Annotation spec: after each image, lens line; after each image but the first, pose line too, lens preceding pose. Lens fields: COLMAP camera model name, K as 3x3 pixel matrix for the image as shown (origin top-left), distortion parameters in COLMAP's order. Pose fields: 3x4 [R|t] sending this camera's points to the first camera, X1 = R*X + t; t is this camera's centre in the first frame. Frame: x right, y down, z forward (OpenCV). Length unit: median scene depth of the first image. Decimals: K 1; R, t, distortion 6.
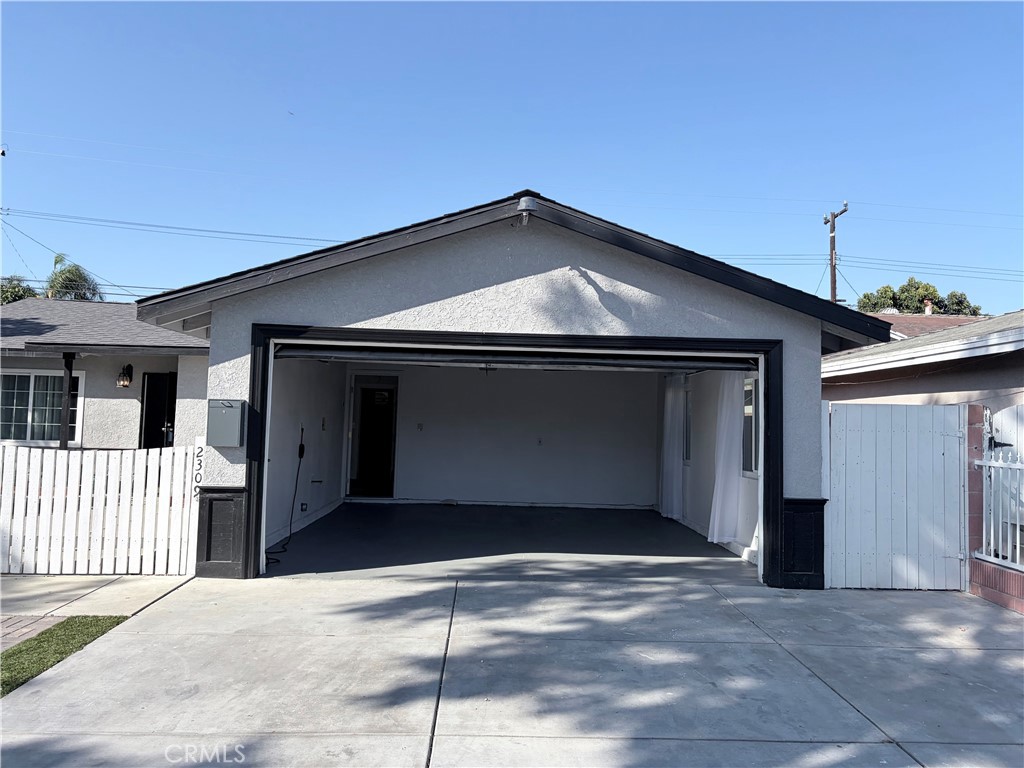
lens RADIAL K [[773.9, 0, 516.2], [0, 773.9, 375.3], [0, 0, 1]] dist [0.037888, -0.002267]
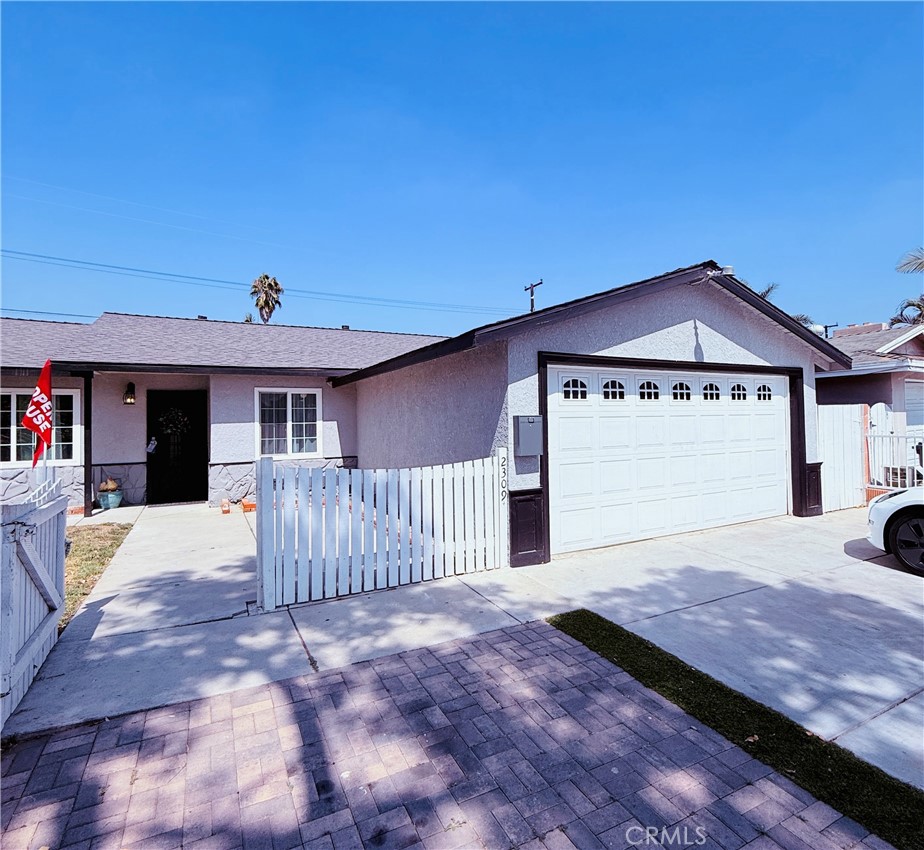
lens RADIAL K [[521.6, 0, 492.6], [0, 521.6, 412.0], [0, 0, 1]] dist [0.001946, 0.000364]
pose [[0.890193, -0.031024, 0.454525, -0.743356], [0.007409, 0.998533, 0.053646, -0.015946], [-0.455523, -0.044388, 0.889117, 0.313508]]
